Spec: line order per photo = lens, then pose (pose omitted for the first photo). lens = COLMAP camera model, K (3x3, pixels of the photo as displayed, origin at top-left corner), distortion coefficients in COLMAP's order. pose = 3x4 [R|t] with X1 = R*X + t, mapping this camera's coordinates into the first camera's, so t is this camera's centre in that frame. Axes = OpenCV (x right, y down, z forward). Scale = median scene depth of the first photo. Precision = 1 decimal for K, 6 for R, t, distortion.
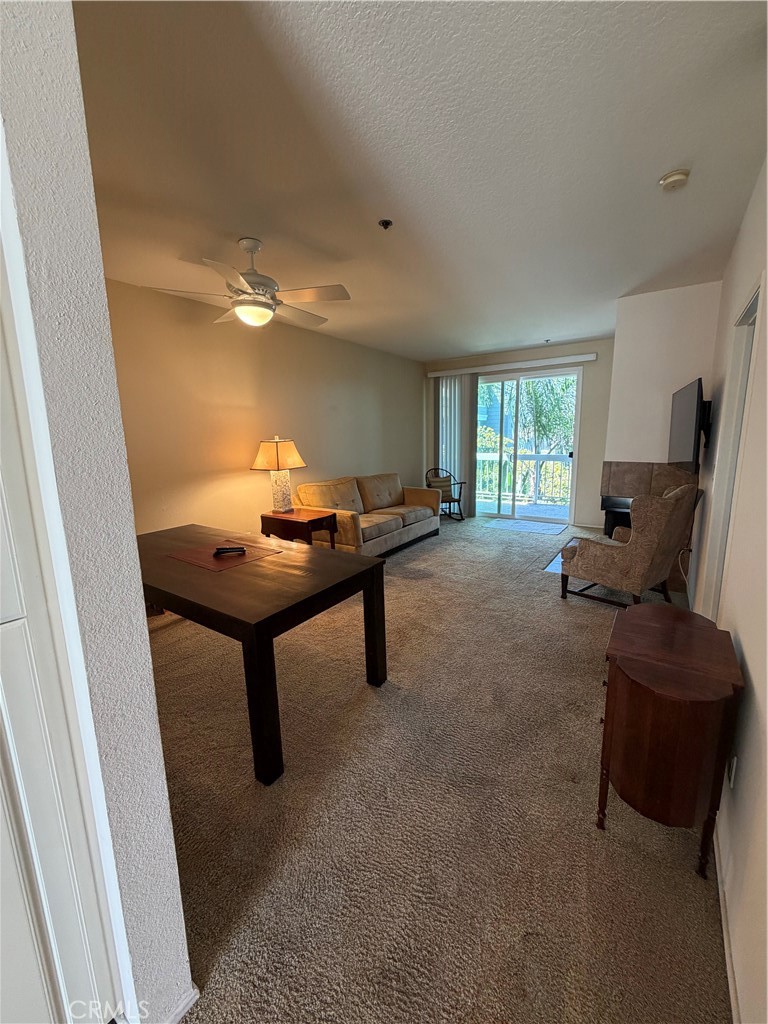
lens RADIAL K [[410.9, 0, 382.3], [0, 410.9, 511.2], [0, 0, 1]] dist [-0.002018, 0.000203]
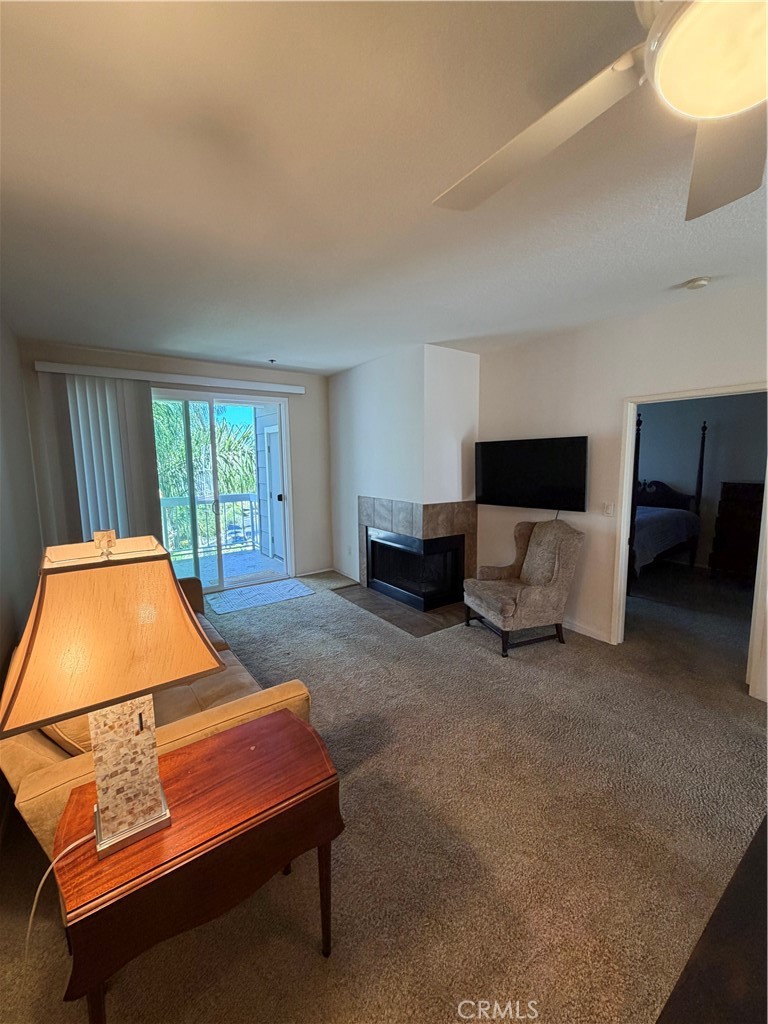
lens RADIAL K [[410.9, 0, 383.7], [0, 410.9, 507.2], [0, 0, 1]] dist [-0.002018, 0.000203]
pose [[0.340380, -0.098219, 0.935144, -0.270429], [0.174362, 0.983874, 0.039872, -0.113645], [-0.923980, 0.149482, 0.352017, 0.497432]]
